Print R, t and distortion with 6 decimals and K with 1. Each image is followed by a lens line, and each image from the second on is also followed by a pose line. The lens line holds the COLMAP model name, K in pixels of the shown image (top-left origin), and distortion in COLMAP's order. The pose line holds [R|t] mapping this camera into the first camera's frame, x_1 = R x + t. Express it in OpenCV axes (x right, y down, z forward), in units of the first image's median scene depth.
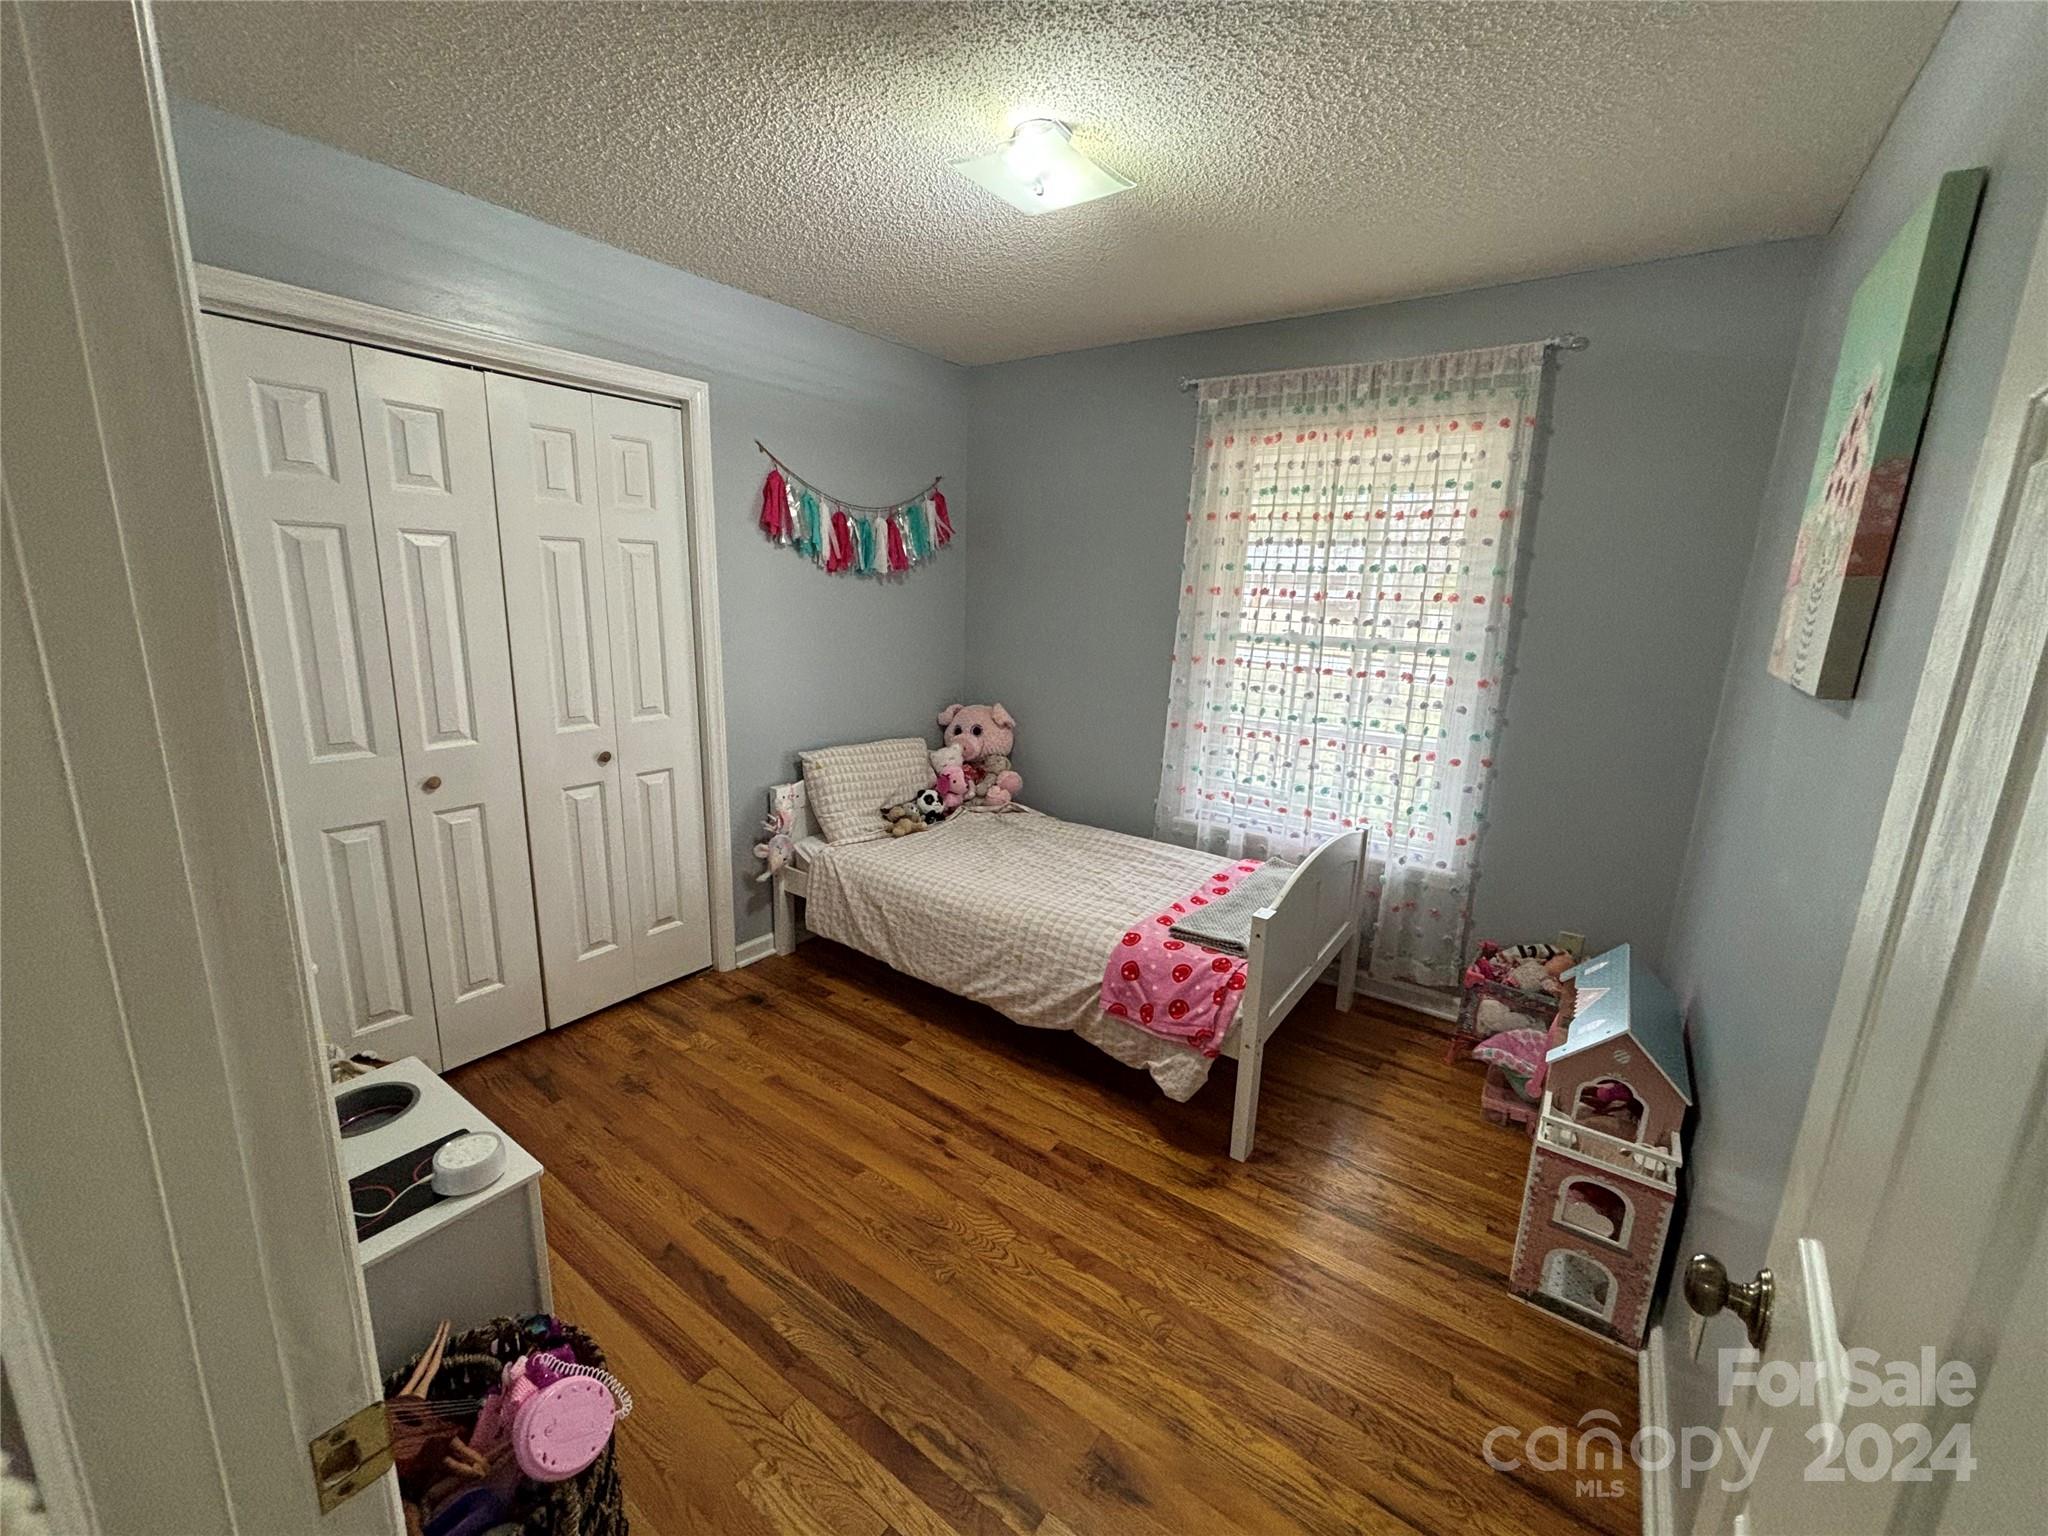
lens RADIAL K [[822.0, 0, 1021.5], [0, 822.0, 762.5], [0, 0, 1]] dist [-0.003571, 0.000311]
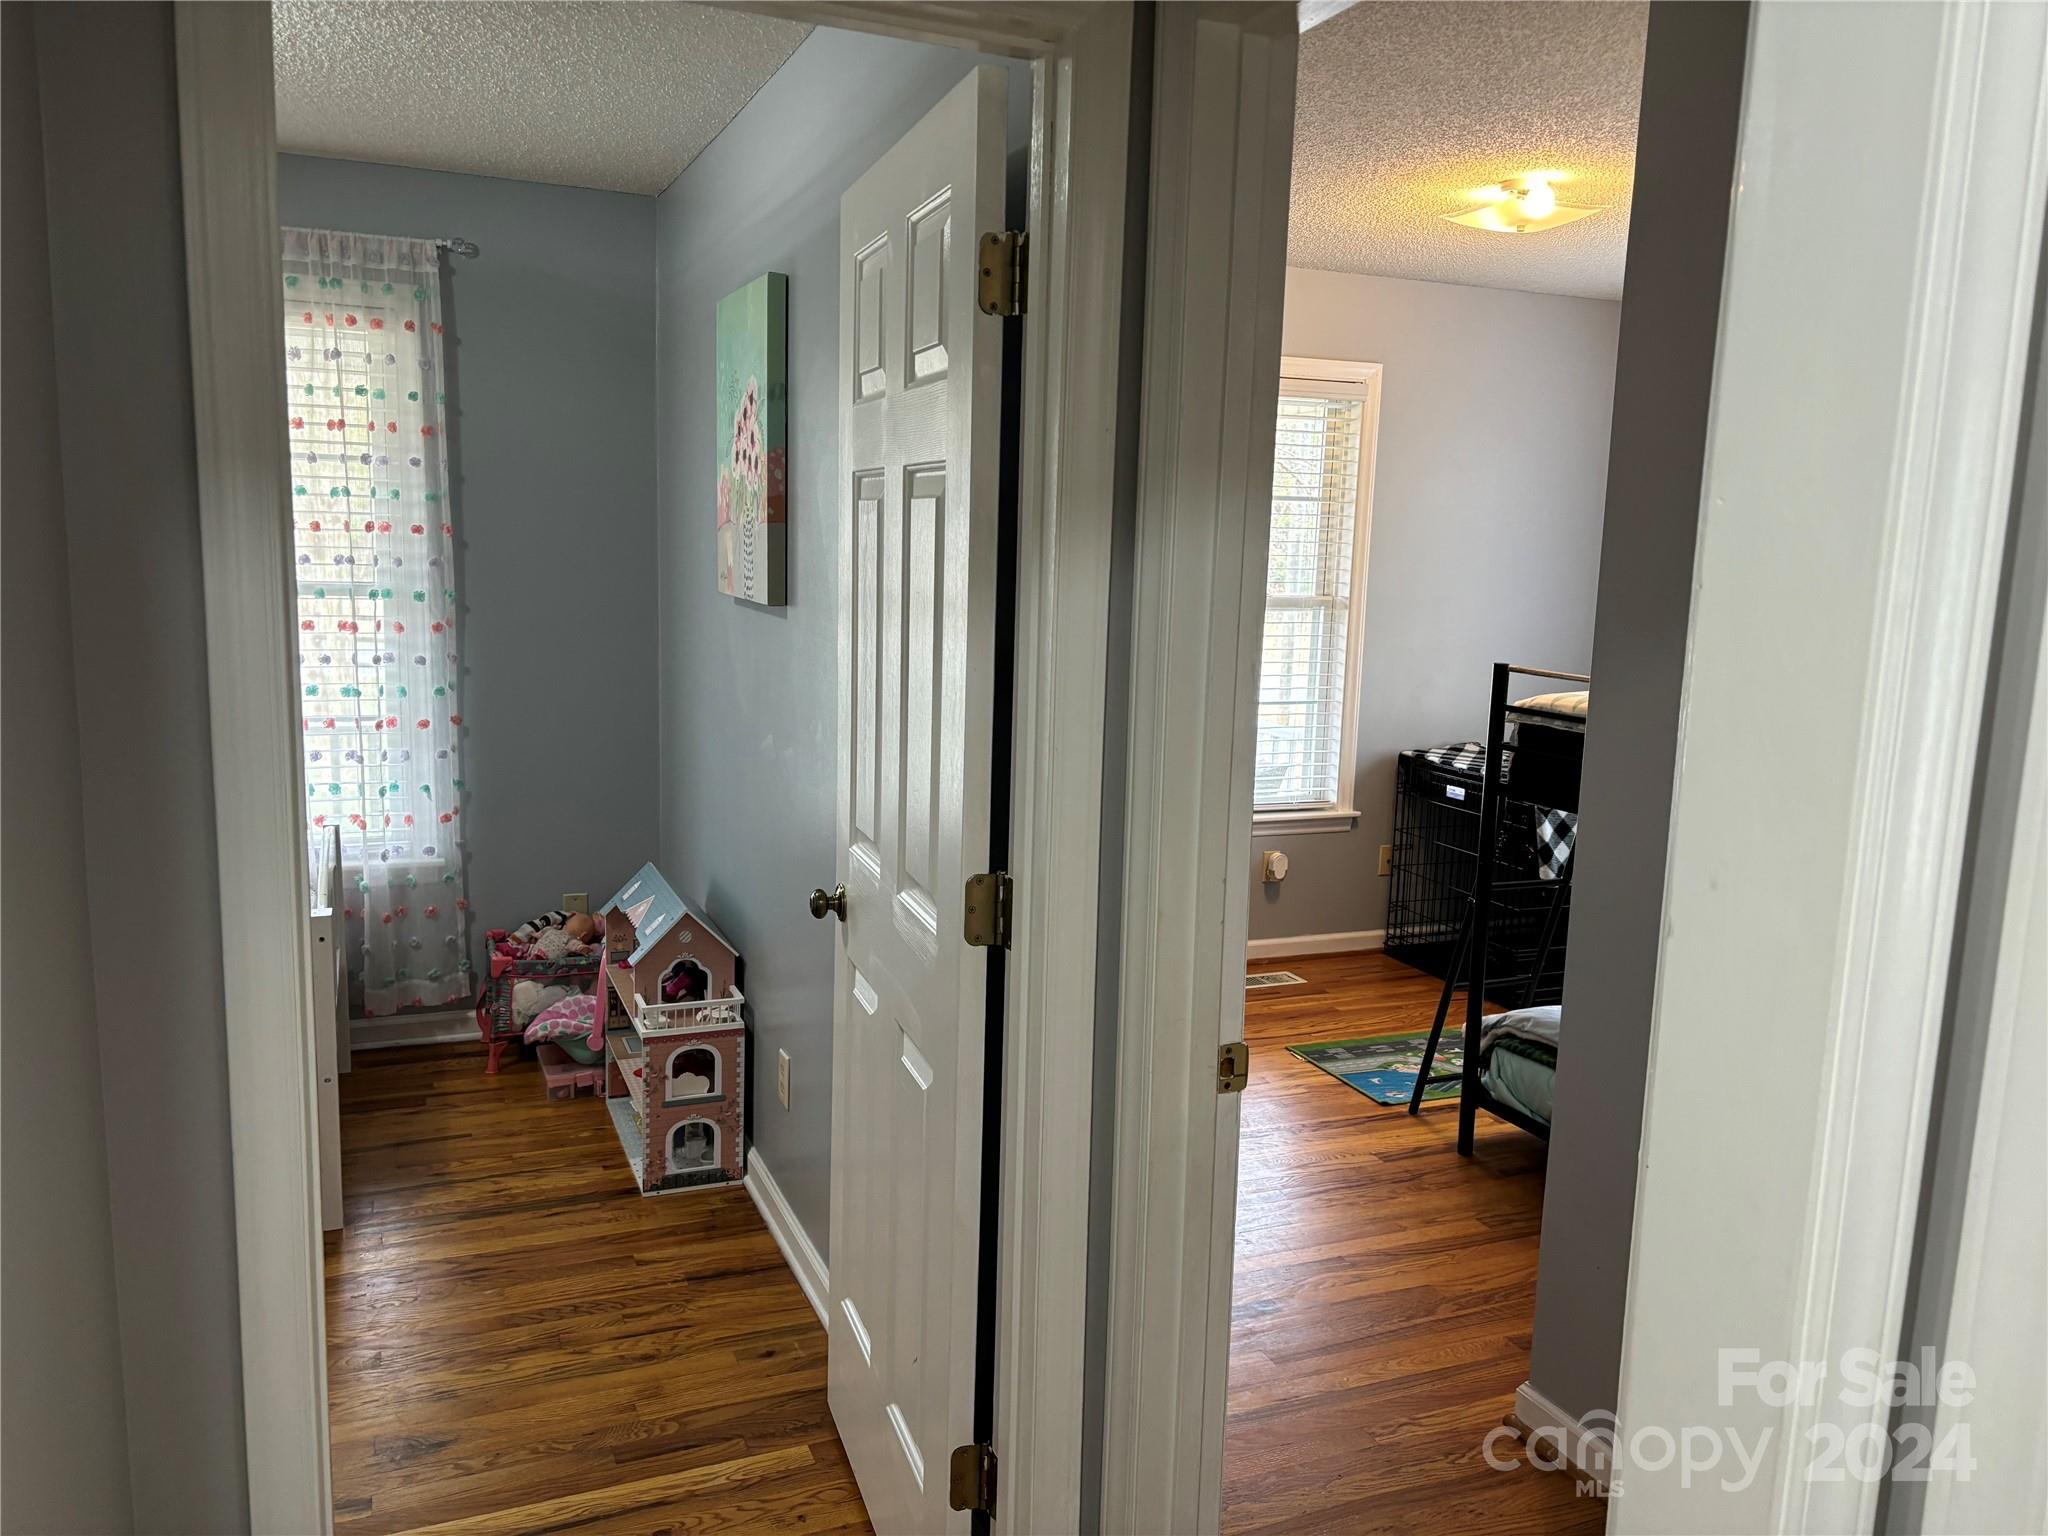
lens RADIAL K [[1550.7, 0, 1022.7], [0, 1550.7, 770.0], [0, 0, 1]] dist [0.036042, -0.000214]
pose [[0.525639, -0.151556, 0.837099, -0.512448], [0.170705, 0.982780, 0.070740, 0.039945], [-0.833405, 0.105713, 0.542458, -0.377330]]
